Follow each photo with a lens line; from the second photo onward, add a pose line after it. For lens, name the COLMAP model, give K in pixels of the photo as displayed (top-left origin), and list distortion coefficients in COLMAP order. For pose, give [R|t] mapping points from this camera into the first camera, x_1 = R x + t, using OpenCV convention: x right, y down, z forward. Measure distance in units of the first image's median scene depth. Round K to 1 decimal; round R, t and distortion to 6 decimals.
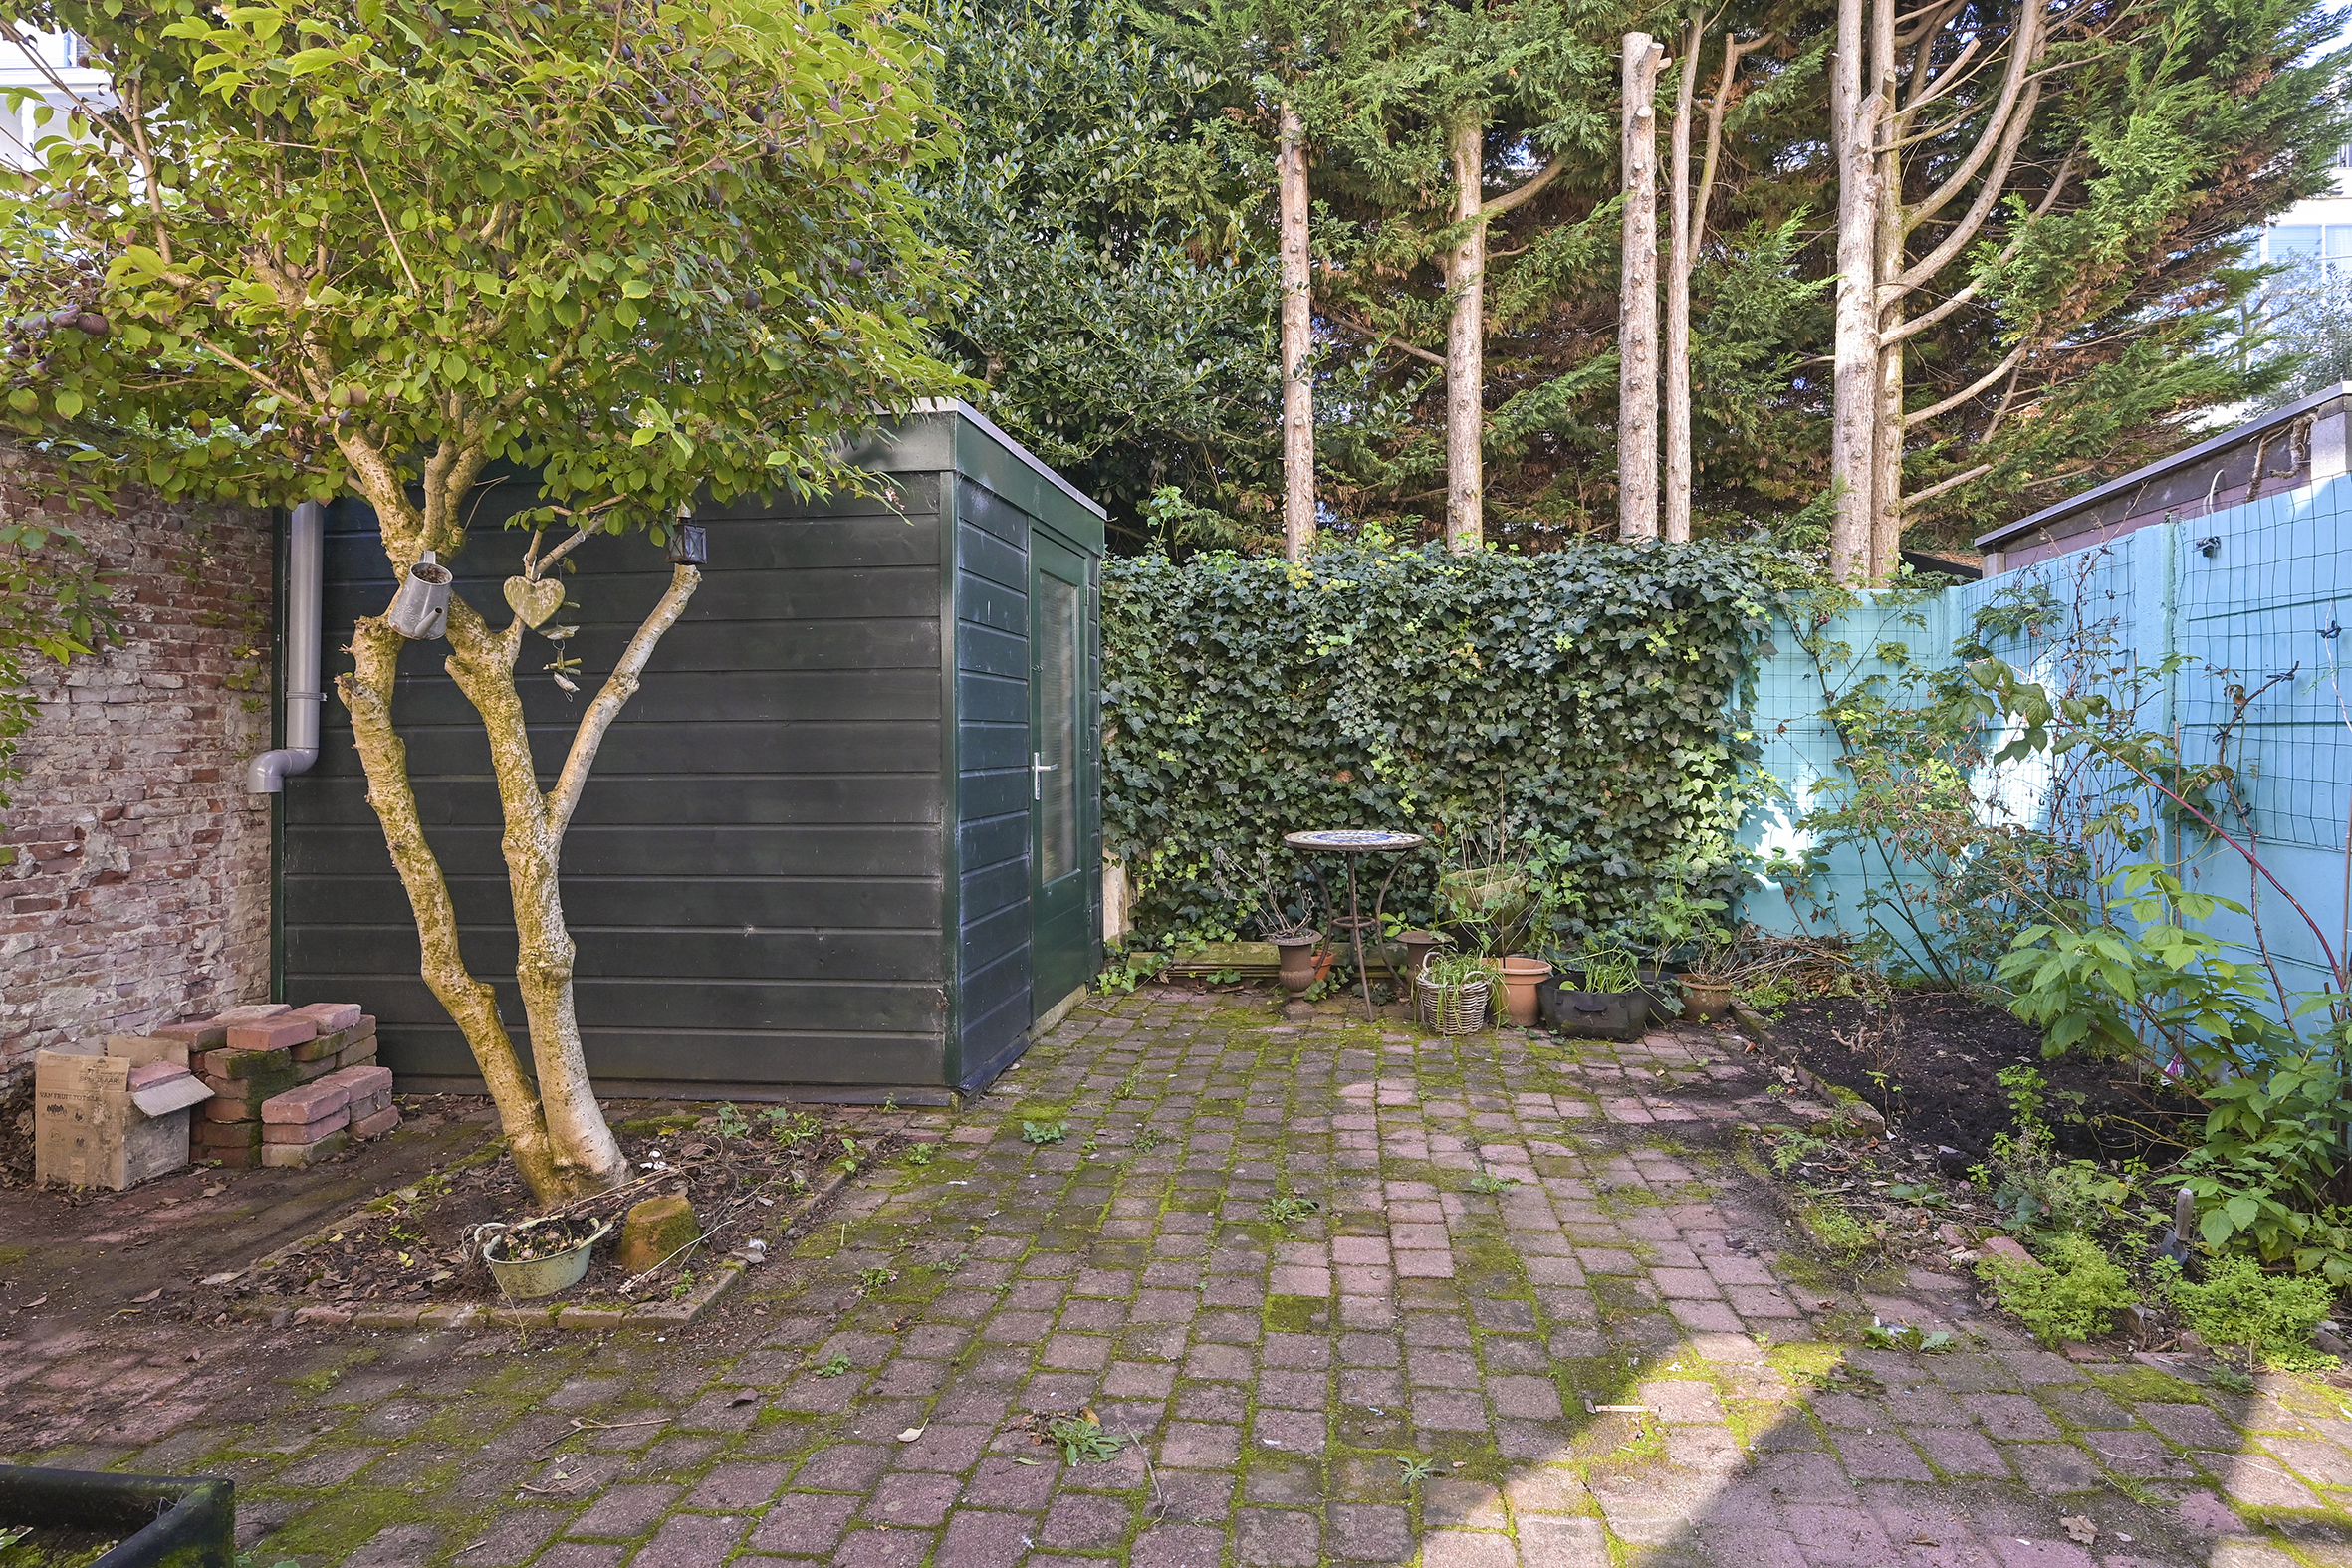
lens RADIAL K [[1176.9, 0, 1268.8], [0, 1176.9, 725.8], [0, 0, 1]] dist [0.001262, -0.000318]
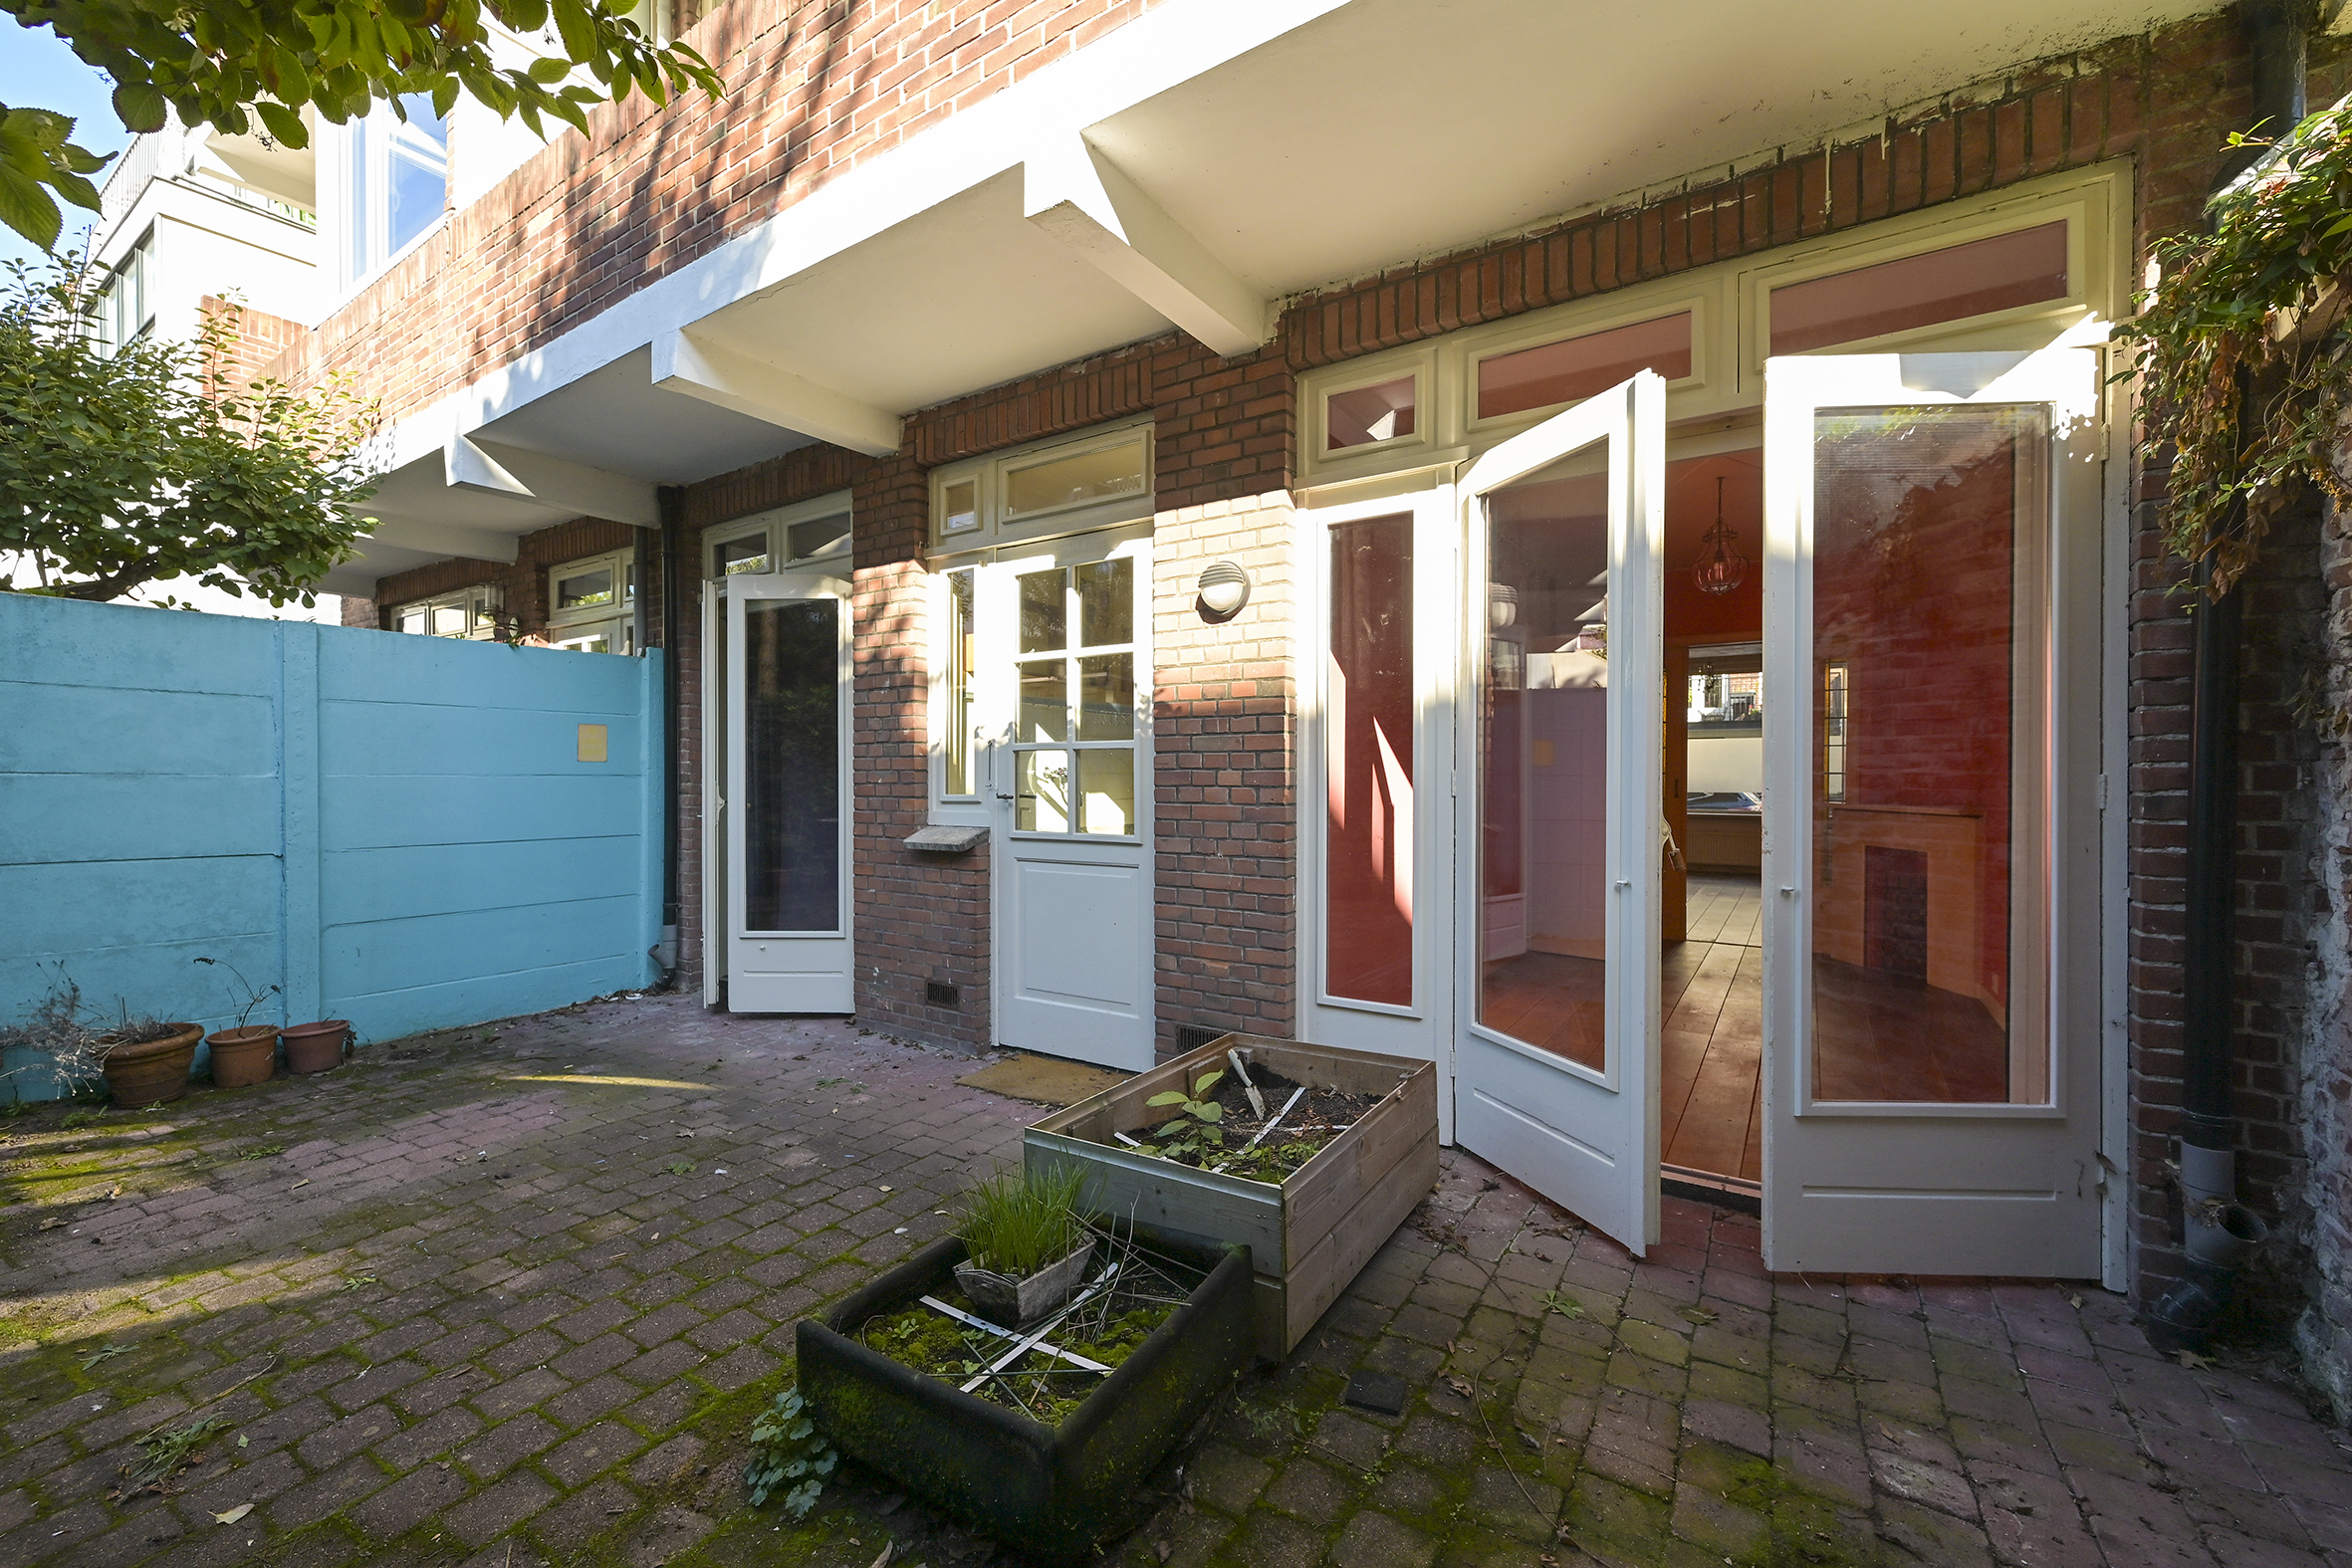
lens RADIAL K [[957.9, 0, 1184.1], [0, 957.9, 781.6], [0, 0, 1]] dist [0.001719, 0.000226]
pose [[-0.886163, 0.000994, 0.463373, -0.501037], [0.000986, 0.999999, -0.000260, 0.004534], [-0.463373, 0.000226, -0.886163, 0.497131]]
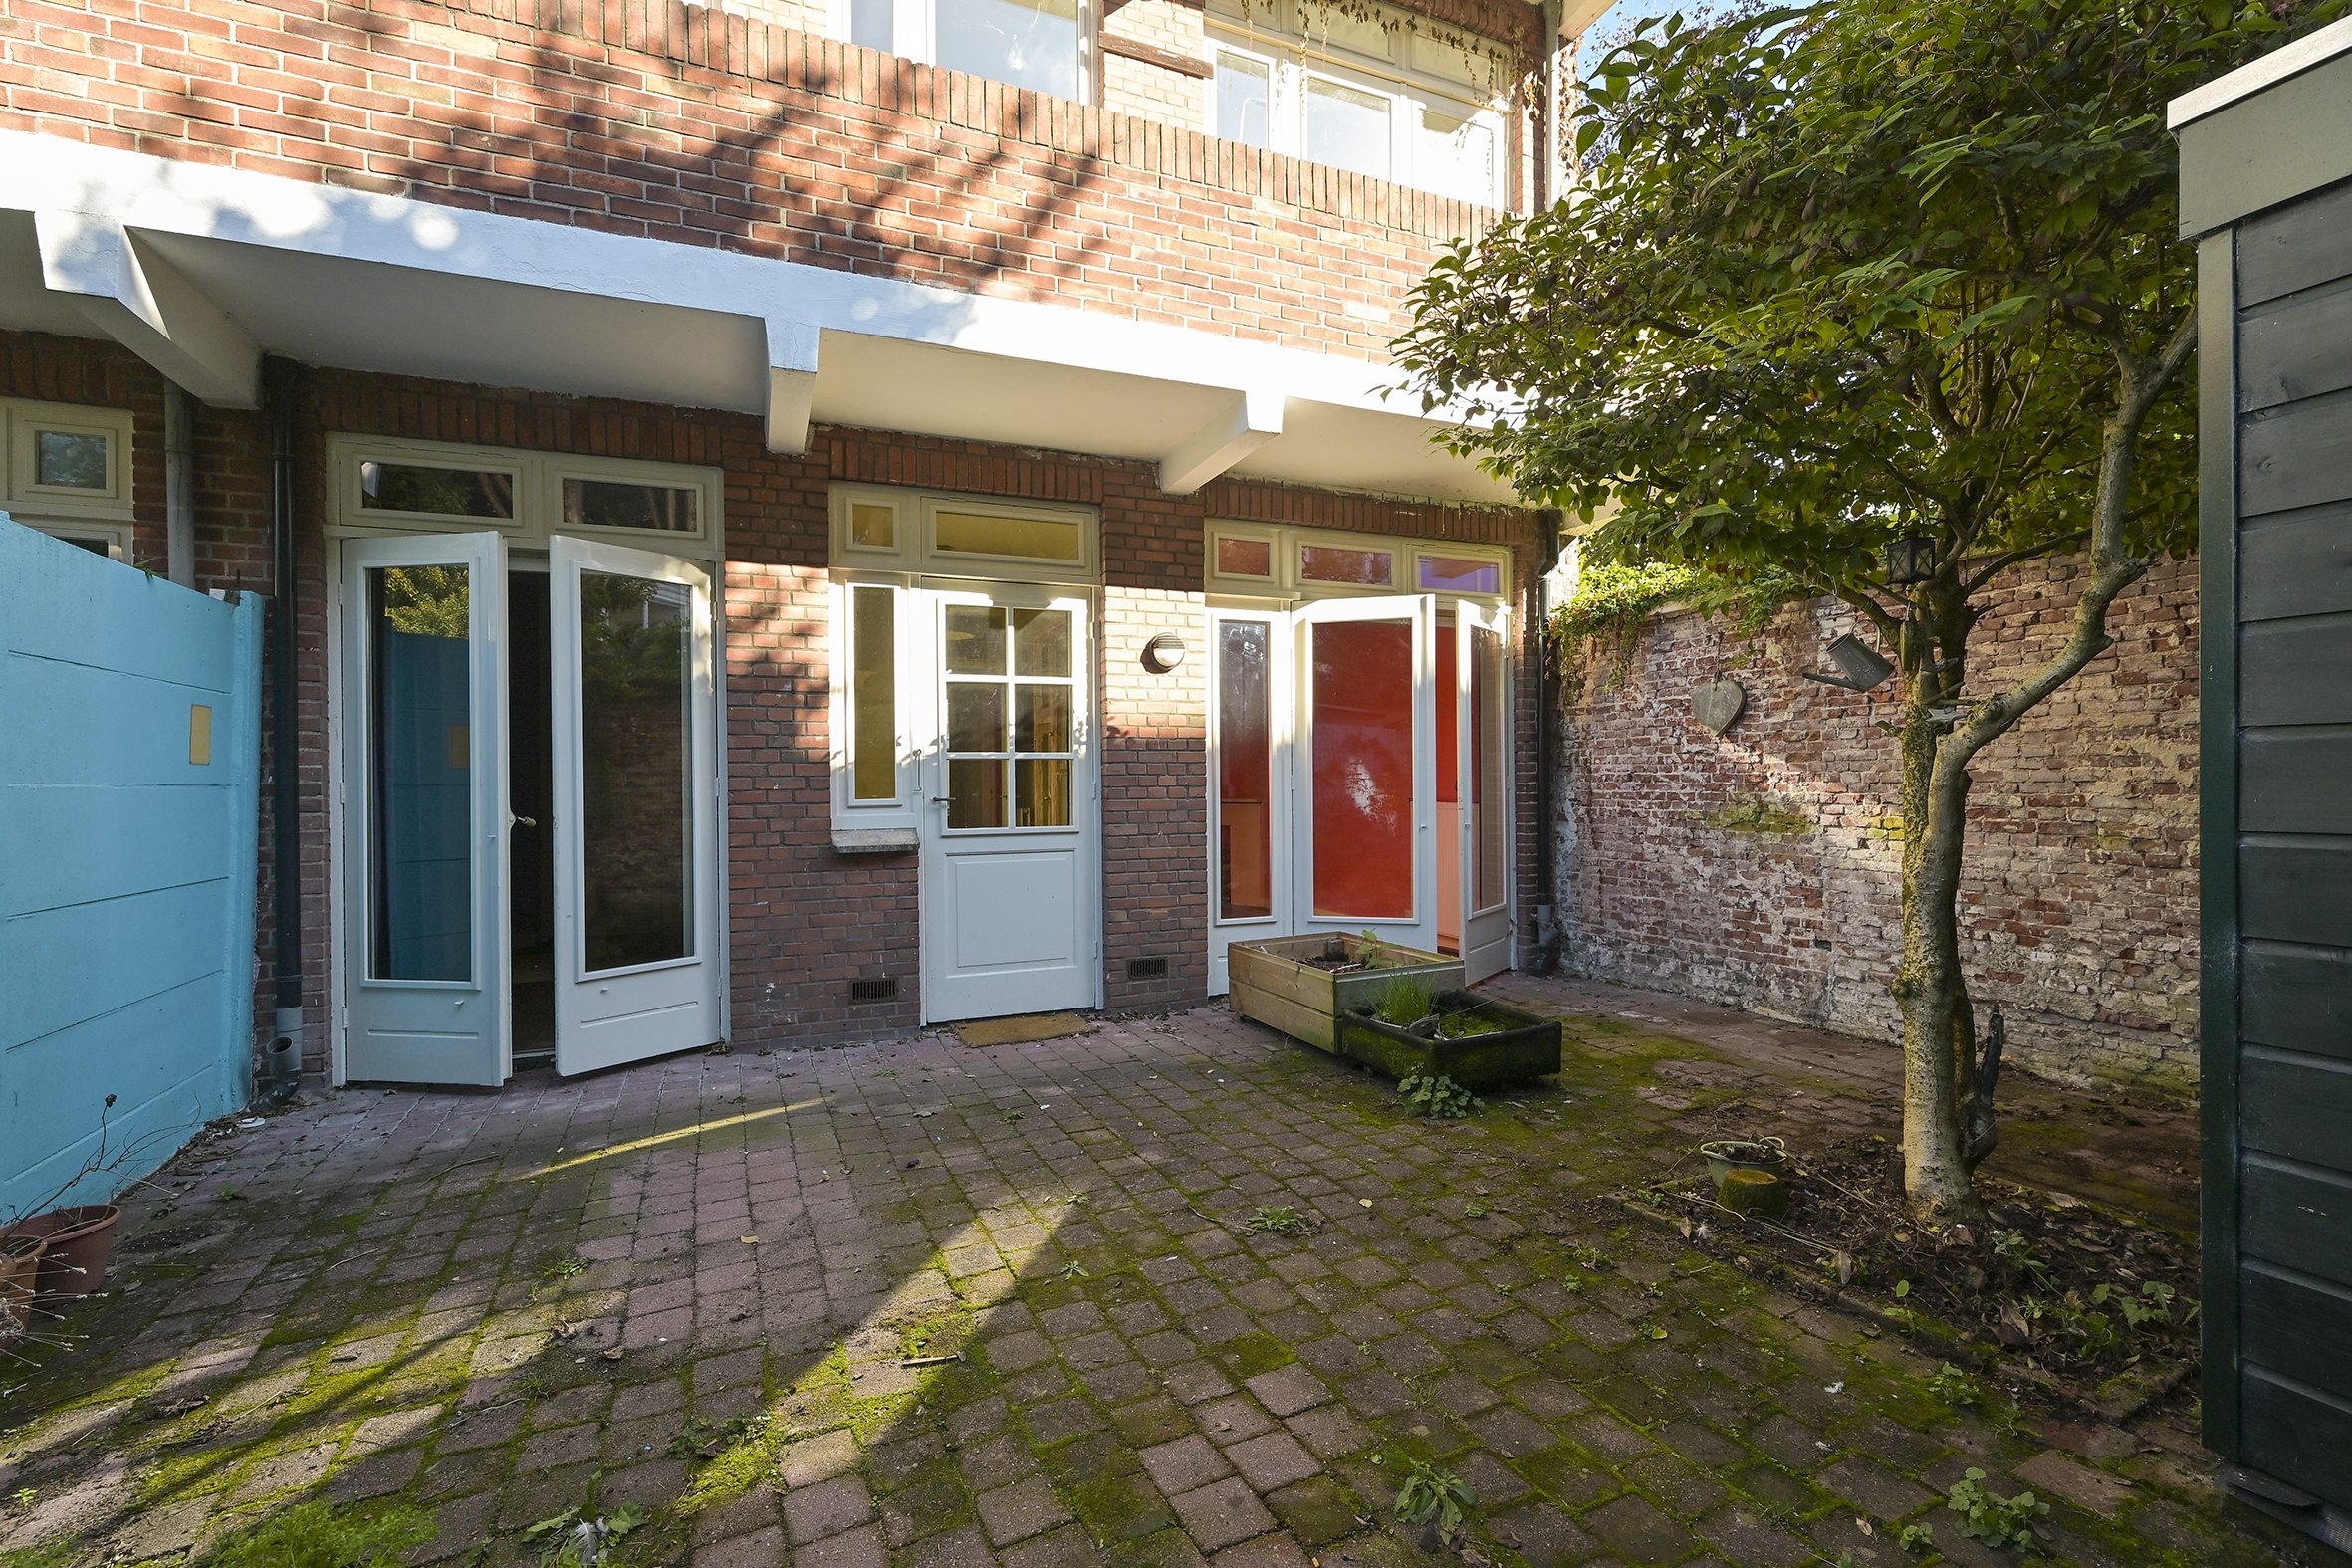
lens RADIAL K [[1043.2, 0, 1173.2], [0, 1043.2, 783.1], [0, 0, 1]] dist [0.000515, 0.000281]
pose [[-0.876903, 0.012415, -0.480508, 0.230212], [0.016173, 0.999862, -0.003683, 0.007871], [0.480396, -0.011001, -0.876983, 0.800697]]
